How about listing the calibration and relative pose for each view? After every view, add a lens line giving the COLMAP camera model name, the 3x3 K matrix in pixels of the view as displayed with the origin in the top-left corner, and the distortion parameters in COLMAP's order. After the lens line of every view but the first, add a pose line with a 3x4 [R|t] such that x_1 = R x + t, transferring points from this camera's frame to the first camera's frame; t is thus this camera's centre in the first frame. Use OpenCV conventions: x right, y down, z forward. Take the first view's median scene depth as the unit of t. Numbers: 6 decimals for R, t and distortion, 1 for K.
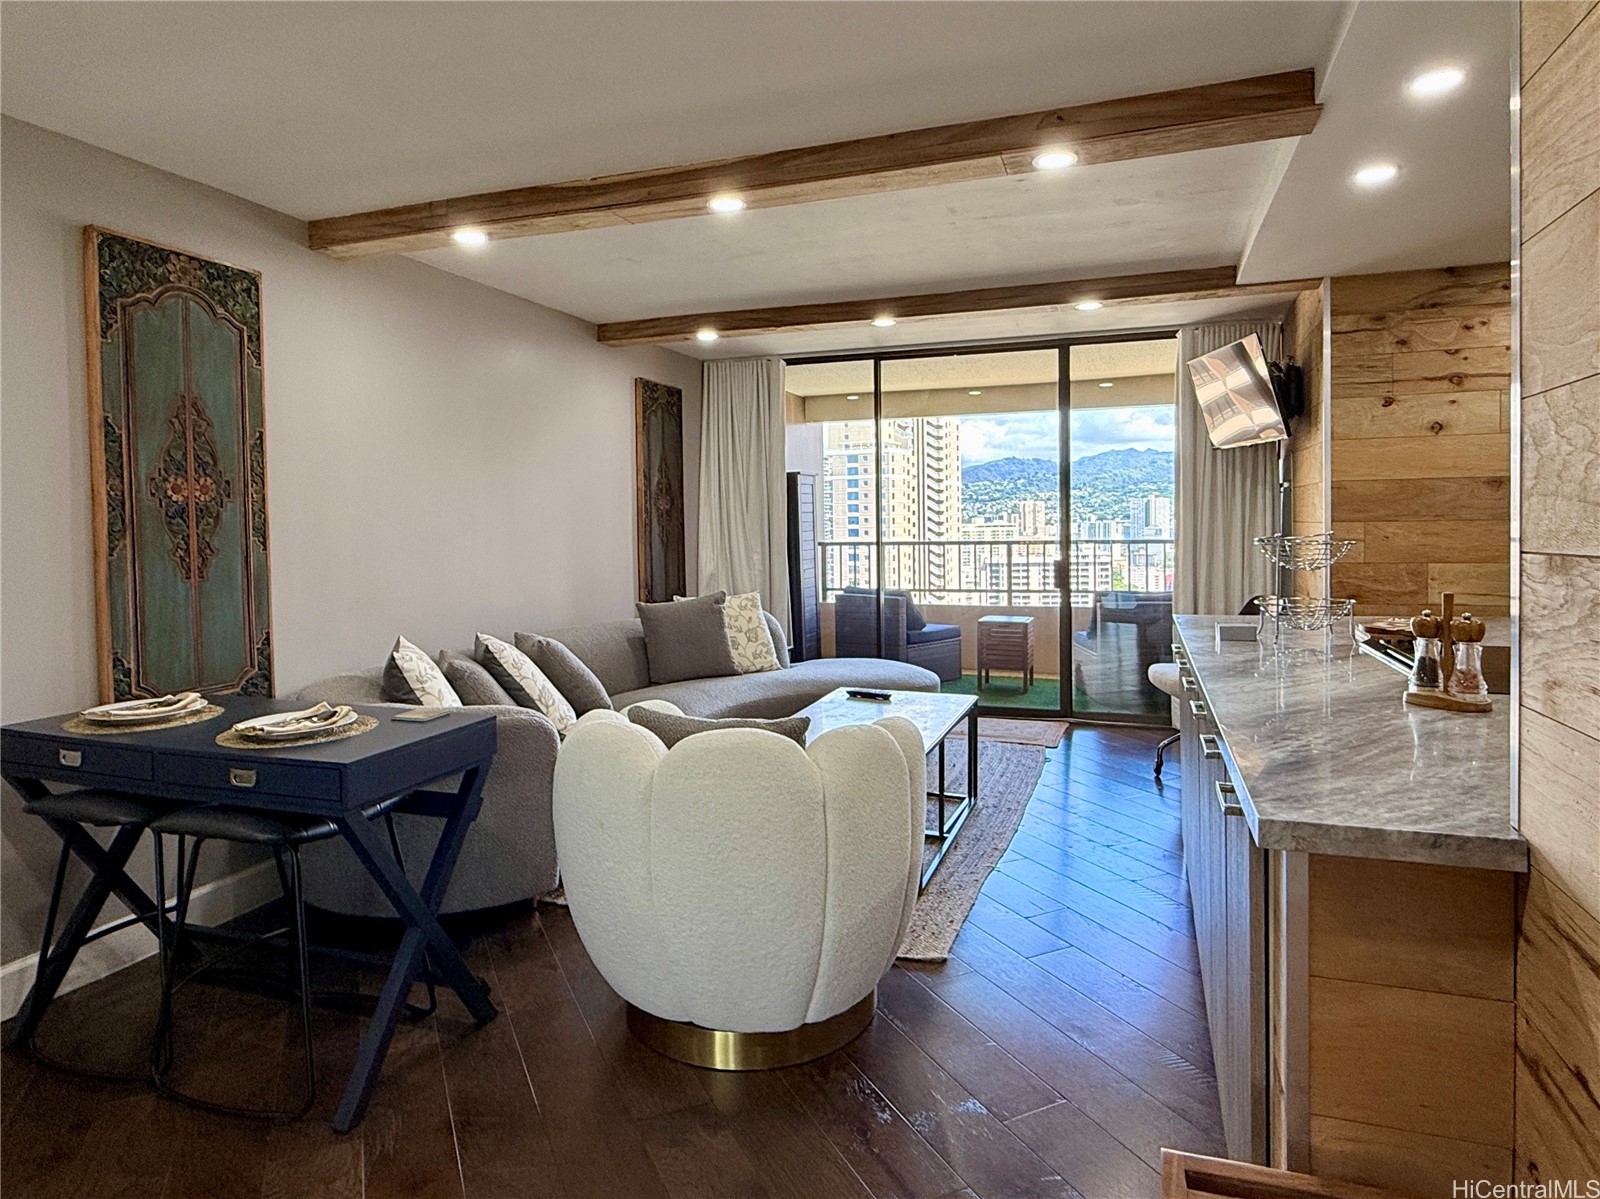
lens RADIAL K [[939.4, 0, 801.1], [0, 939.4, 551.4], [0, 0, 1]] dist [-0.001347, -0.000698]
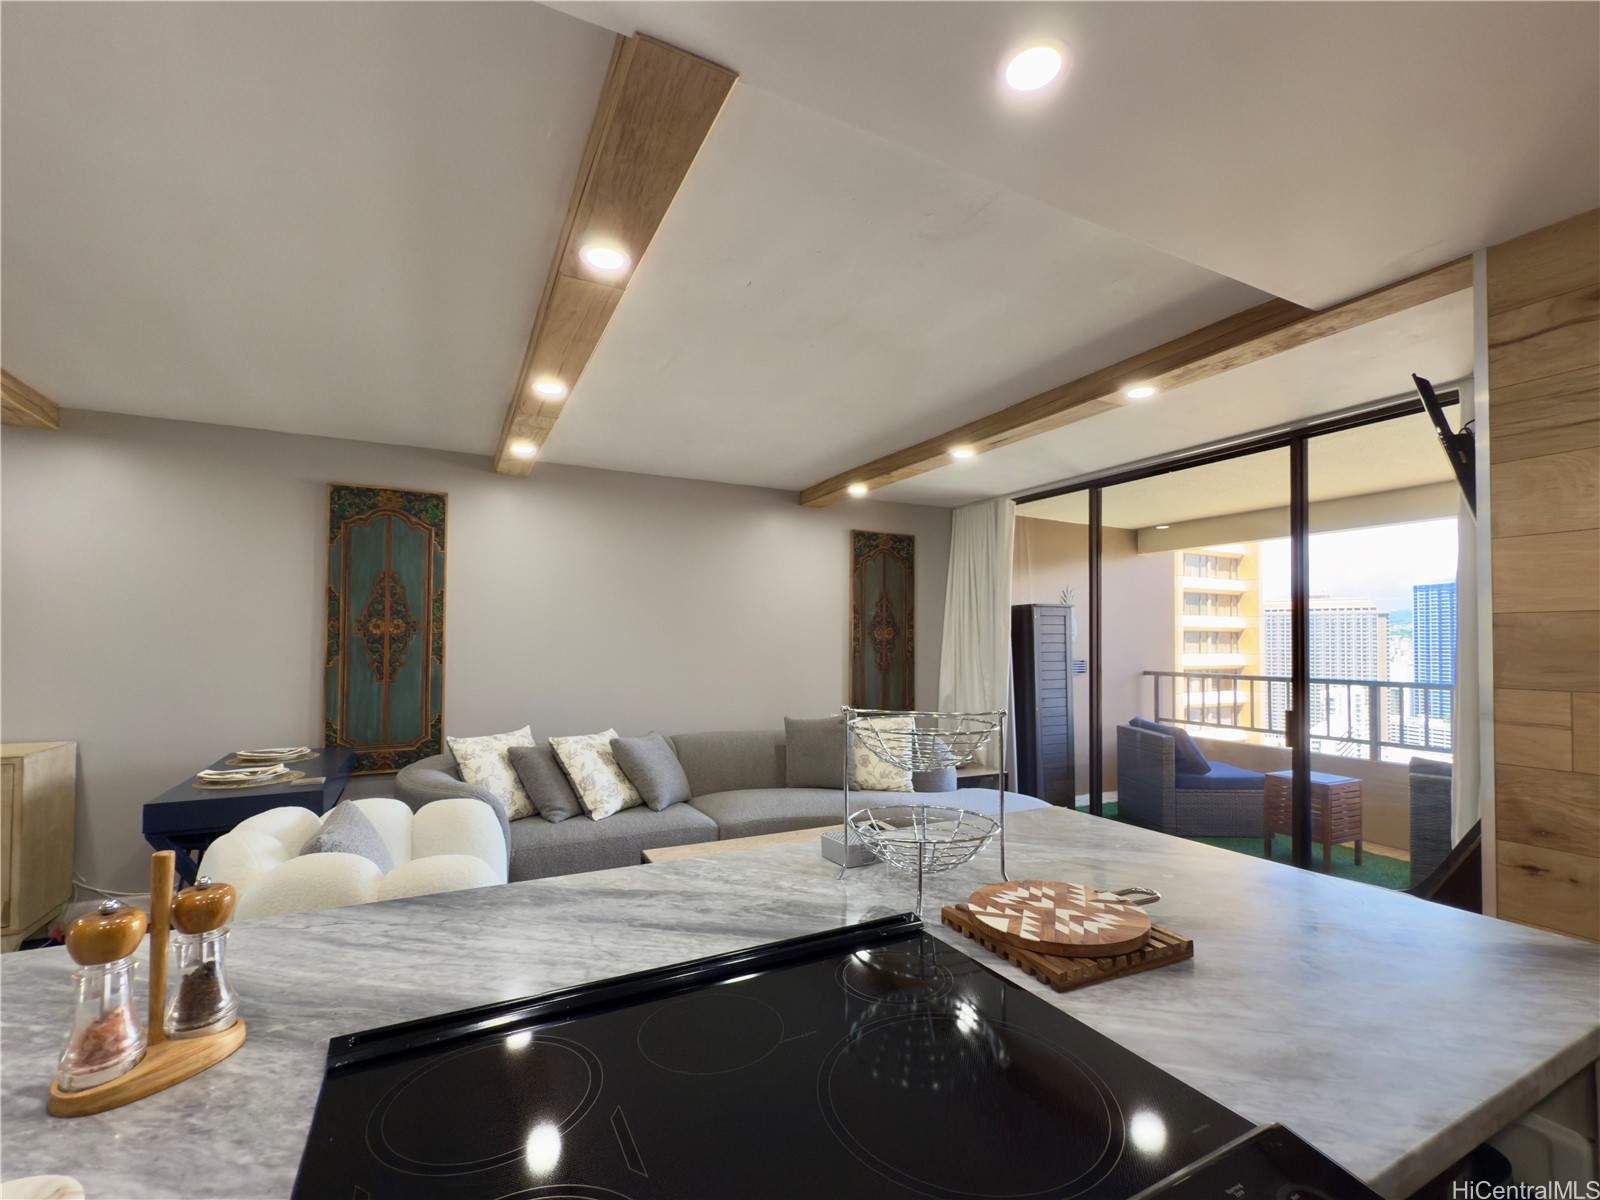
lens RADIAL K [[698.3, 0, 799.6], [0, 698.3, 630.4], [0, 0, 1]] dist [0.001941, 0.000074]
pose [[0.729681, 0.008037, -0.683741, 0.702044], [-0.038788, 0.998807, -0.029654, -0.046950], [0.682687, 0.048159, 0.729122, 0.543647]]
